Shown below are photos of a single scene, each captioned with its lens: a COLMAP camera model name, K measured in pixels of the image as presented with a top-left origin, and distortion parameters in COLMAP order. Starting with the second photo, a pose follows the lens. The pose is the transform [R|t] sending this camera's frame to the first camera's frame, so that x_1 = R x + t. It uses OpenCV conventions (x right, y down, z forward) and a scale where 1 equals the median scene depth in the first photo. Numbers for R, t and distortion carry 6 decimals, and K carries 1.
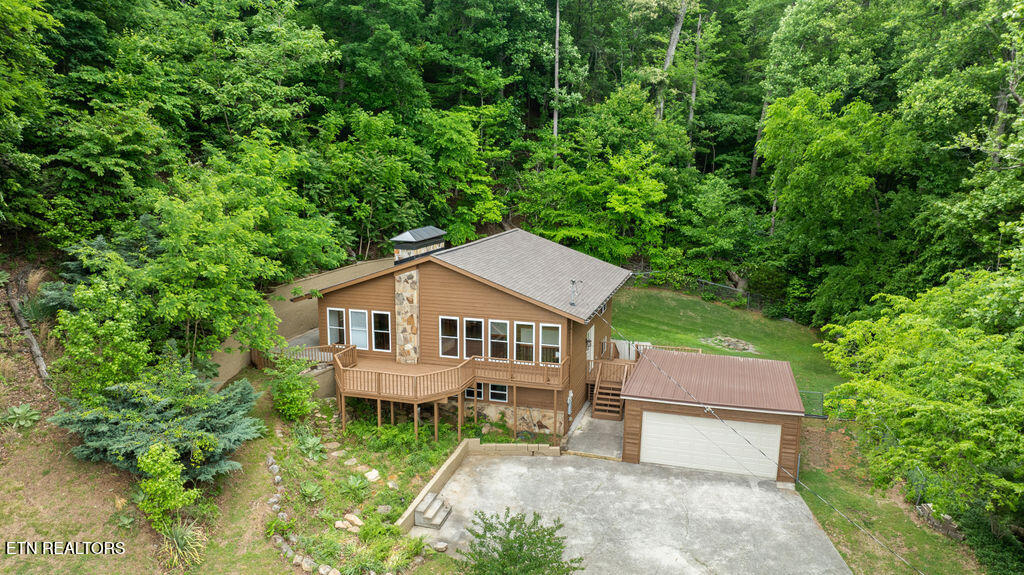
lens RADIAL K [[719.3, 0, 512.0], [0, 719.3, 287.5], [0, 0, 1]] dist [-0.013533, 0.001144]
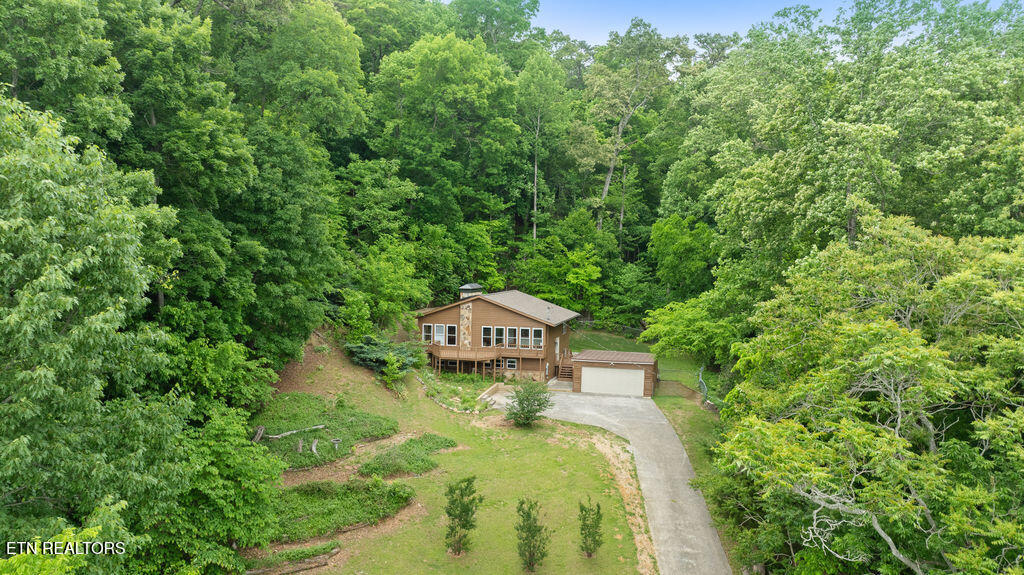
lens RADIAL K [[719.3, 0, 512.0], [0, 719.3, 287.5], [0, 0, 1]] dist [-0.013533, 0.001144]
pose [[0.998871, 0.008712, 0.046701, -0.103261], [-0.002120, 0.990234, -0.139397, 0.195152], [-0.047459, 0.139140, 0.989135, -0.925669]]
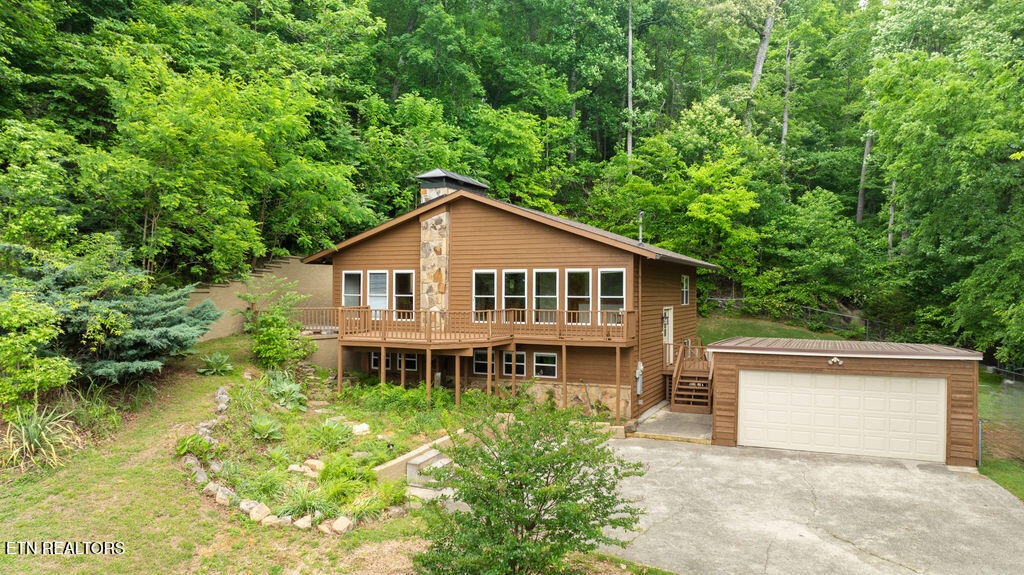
lens RADIAL K [[719.3, 0, 512.0], [0, 719.3, 287.5], [0, 0, 1]] dist [-0.013533, 0.001144]
pose [[0.992833, -0.001952, -0.119498, 0.034608], [-0.019894, 0.983218, -0.181346, 0.186341], [0.117846, 0.182424, 0.976132, 0.208587]]
